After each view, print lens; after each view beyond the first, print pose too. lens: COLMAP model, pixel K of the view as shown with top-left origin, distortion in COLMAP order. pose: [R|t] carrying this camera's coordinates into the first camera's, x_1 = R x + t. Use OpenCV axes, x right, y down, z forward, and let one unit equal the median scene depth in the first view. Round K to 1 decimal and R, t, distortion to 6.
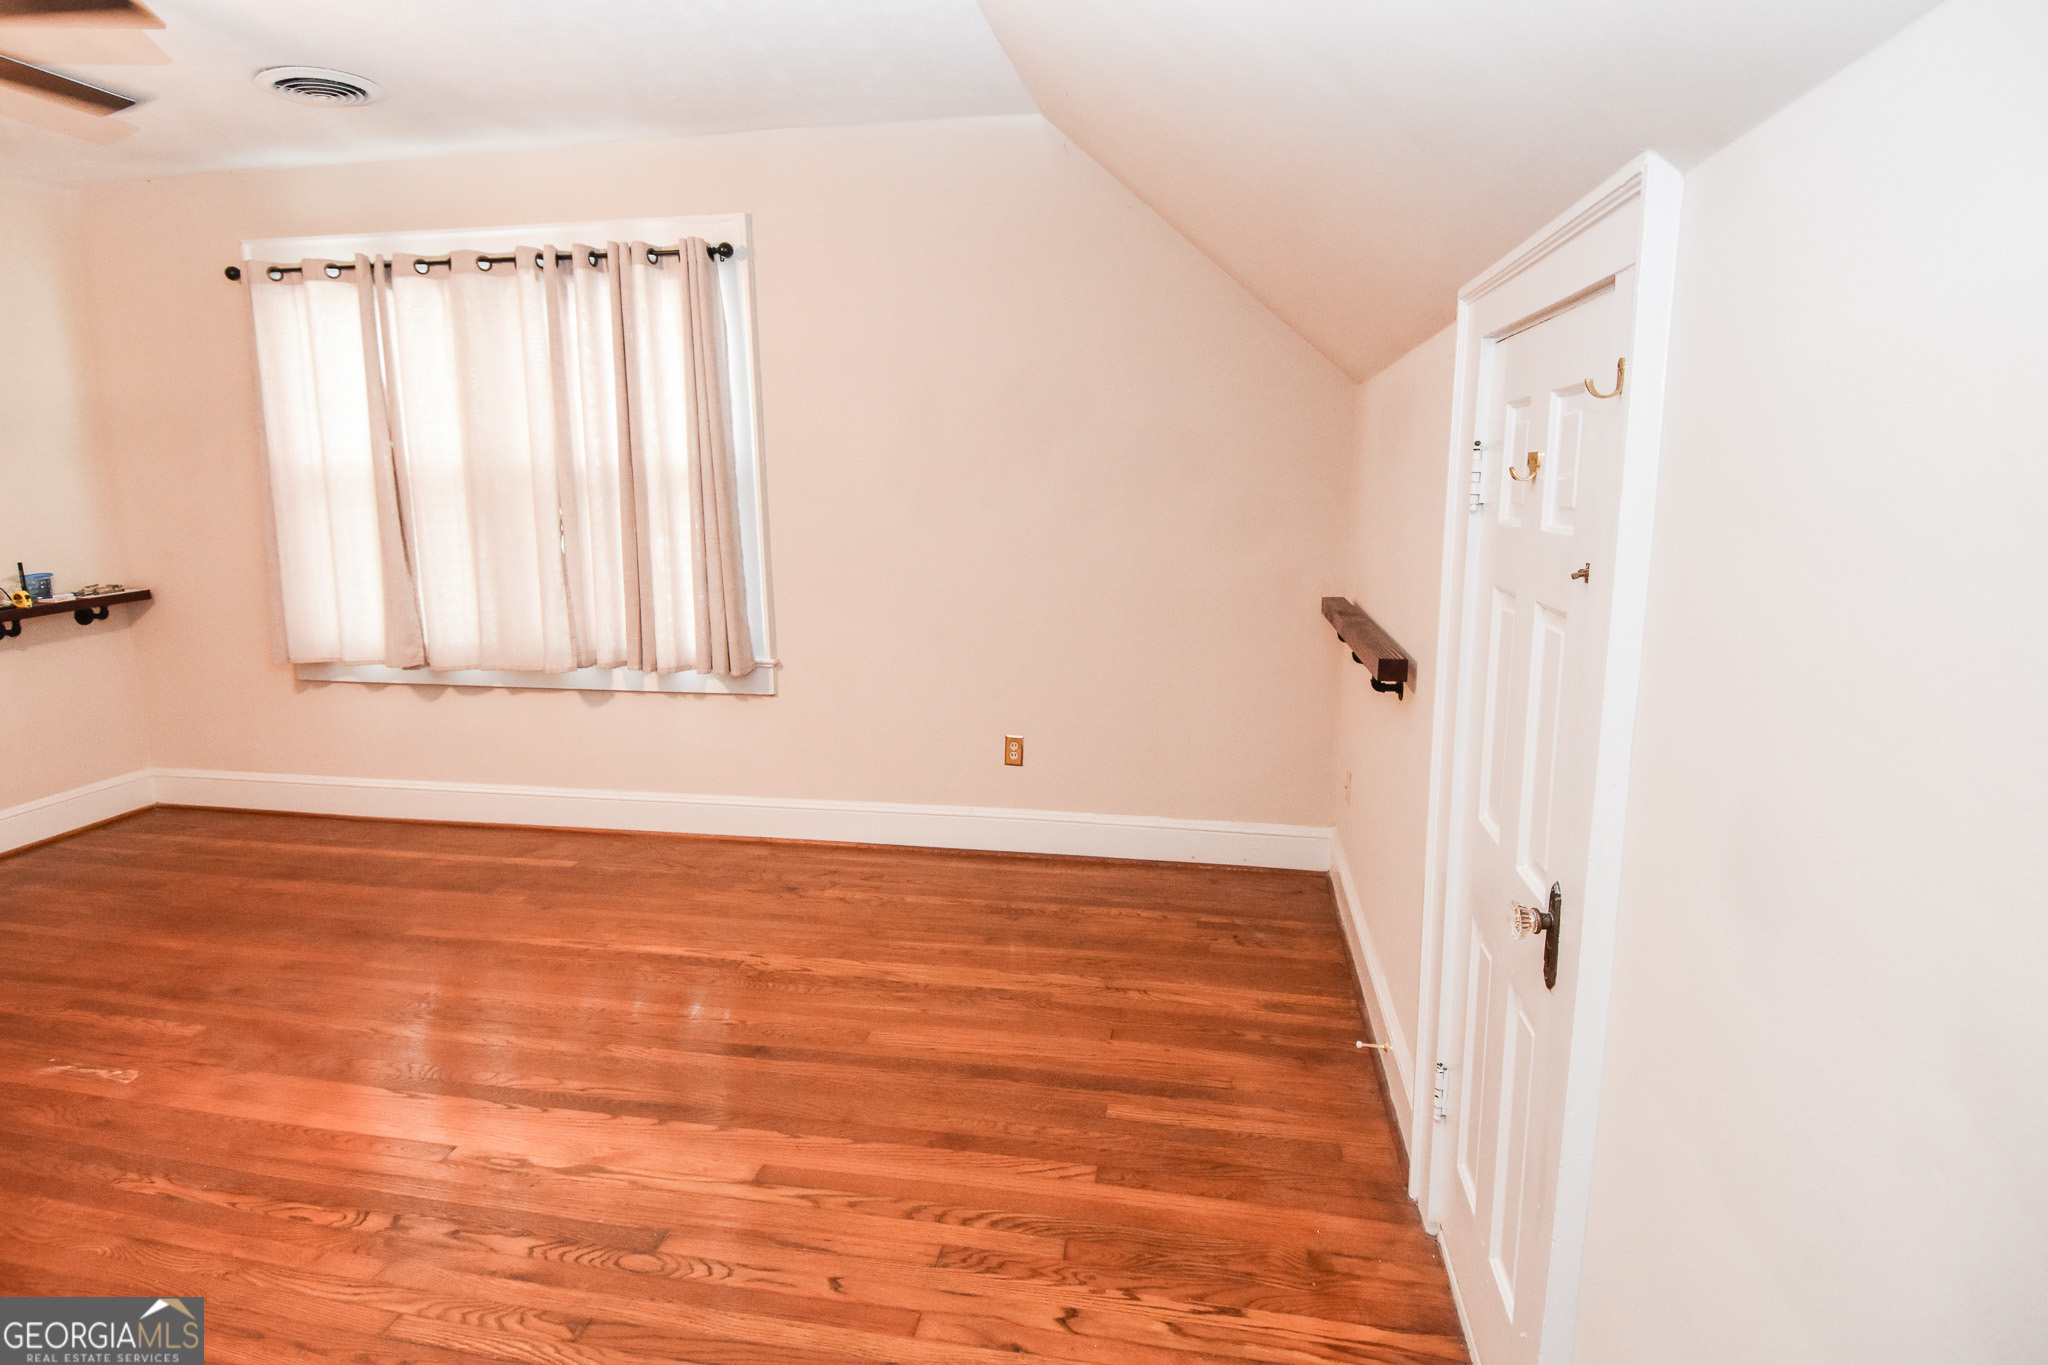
lens RADIAL K [[1062.8, 0, 1019.5], [0, 1062.8, 670.3], [0, 0, 1]] dist [0.056734, -0.061150]
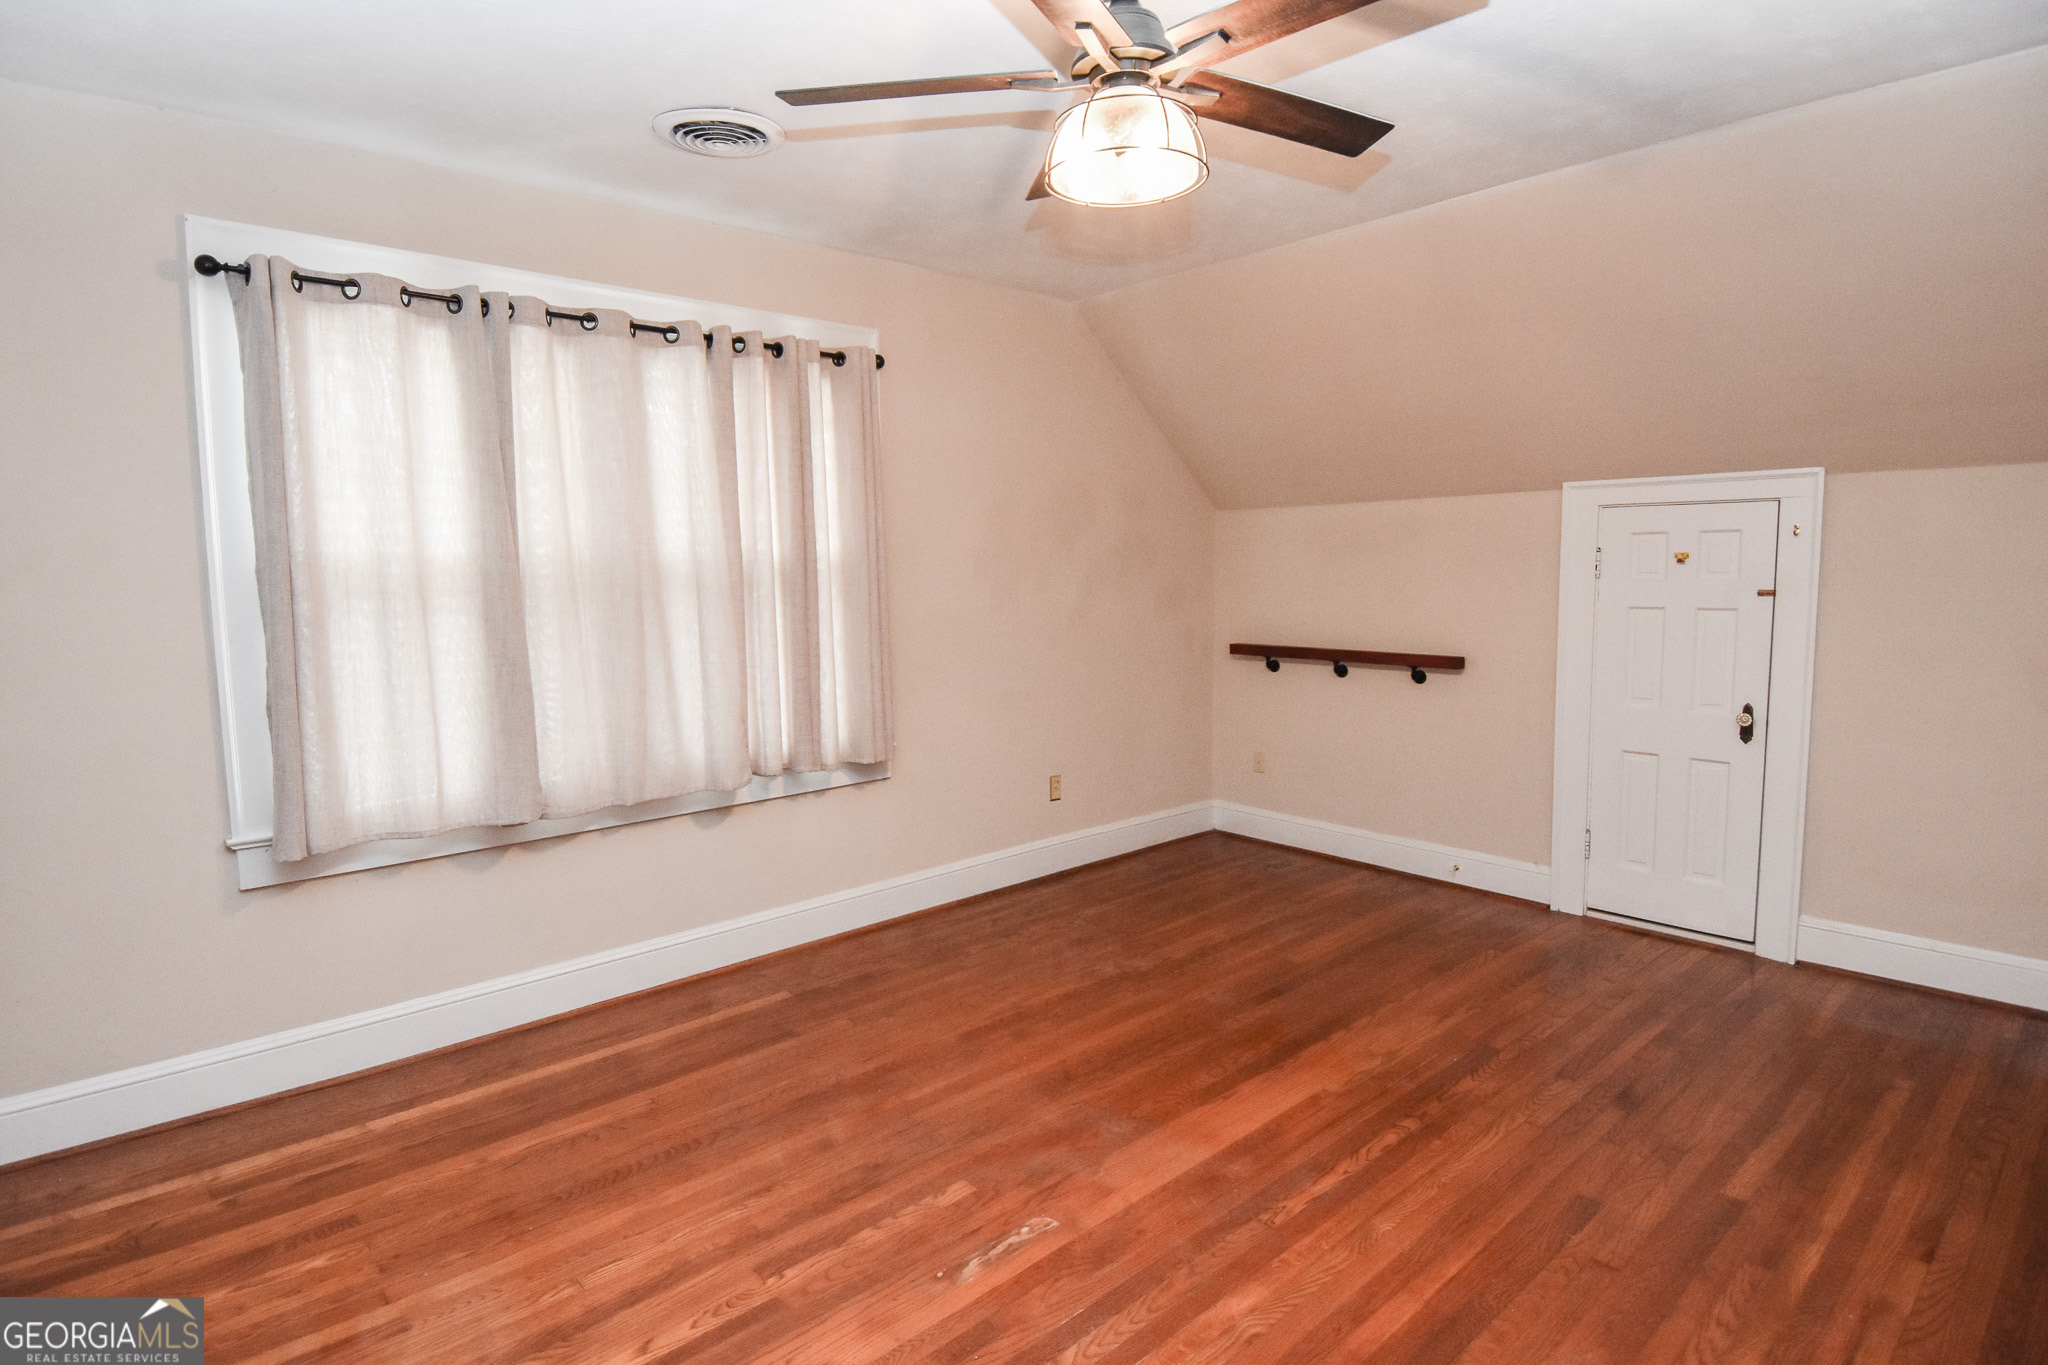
lens RADIAL K [[1062.8, 0, 1019.5], [0, 1062.8, 670.3], [0, 0, 1]] dist [0.056734, -0.061150]
pose [[0.607998, -0.080384, 0.789859, -1.014062], [0.153042, 0.988069, -0.017248, -0.044817], [-0.779049, 0.131368, 0.613046, 0.265526]]
